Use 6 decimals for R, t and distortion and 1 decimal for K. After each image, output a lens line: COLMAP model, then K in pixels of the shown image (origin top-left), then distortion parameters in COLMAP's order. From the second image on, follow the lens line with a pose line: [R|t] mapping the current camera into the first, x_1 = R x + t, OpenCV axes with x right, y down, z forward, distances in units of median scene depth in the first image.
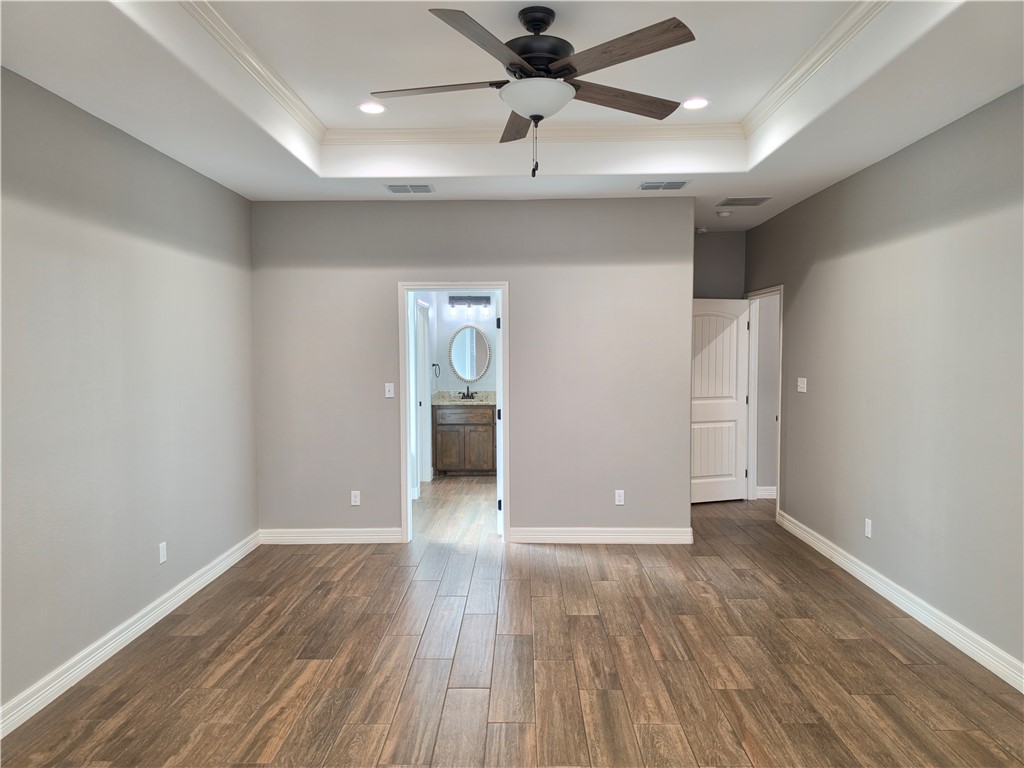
lens RADIAL K [[705.5, 0, 509.1], [0, 705.5, 385.3], [0, 0, 1]] dist [0.131343, -0.217535]
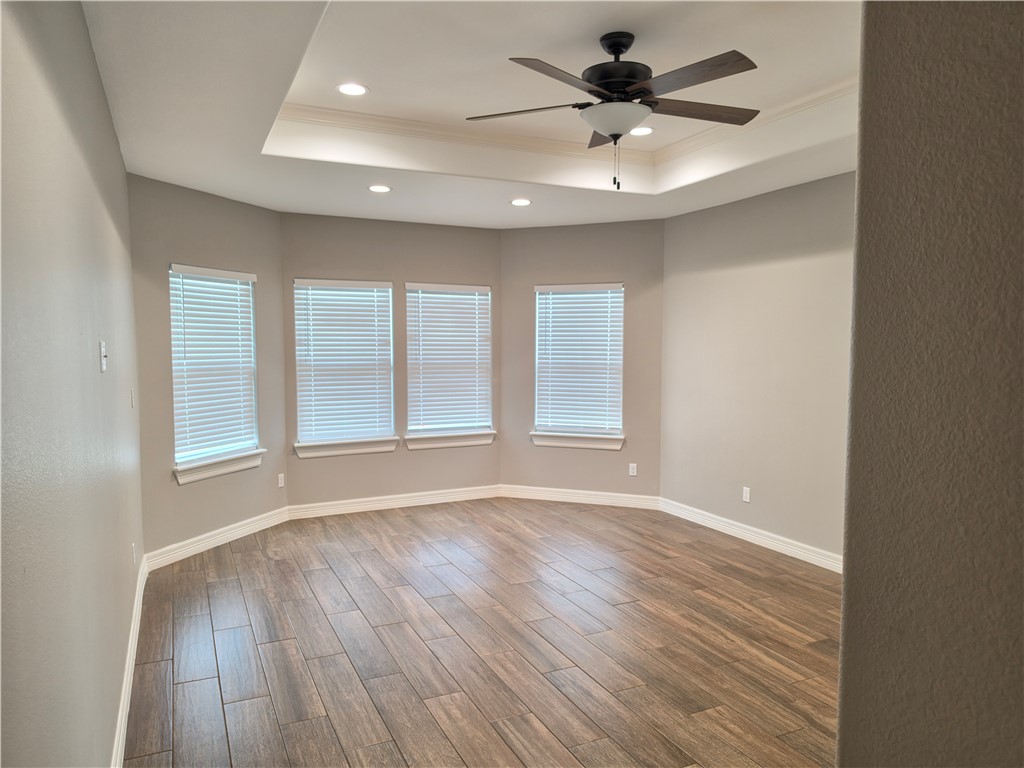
lens RADIAL K [[705.5, 0, 509.1], [0, 705.5, 385.3], [0, 0, 1]] dist [0.131343, -0.217535]
pose [[-0.898907, 0.033253, -0.436877, 0.645043], [-0.016284, 0.993891, 0.109156, -0.112476], [0.437837, 0.105235, -0.892874, 1.870036]]
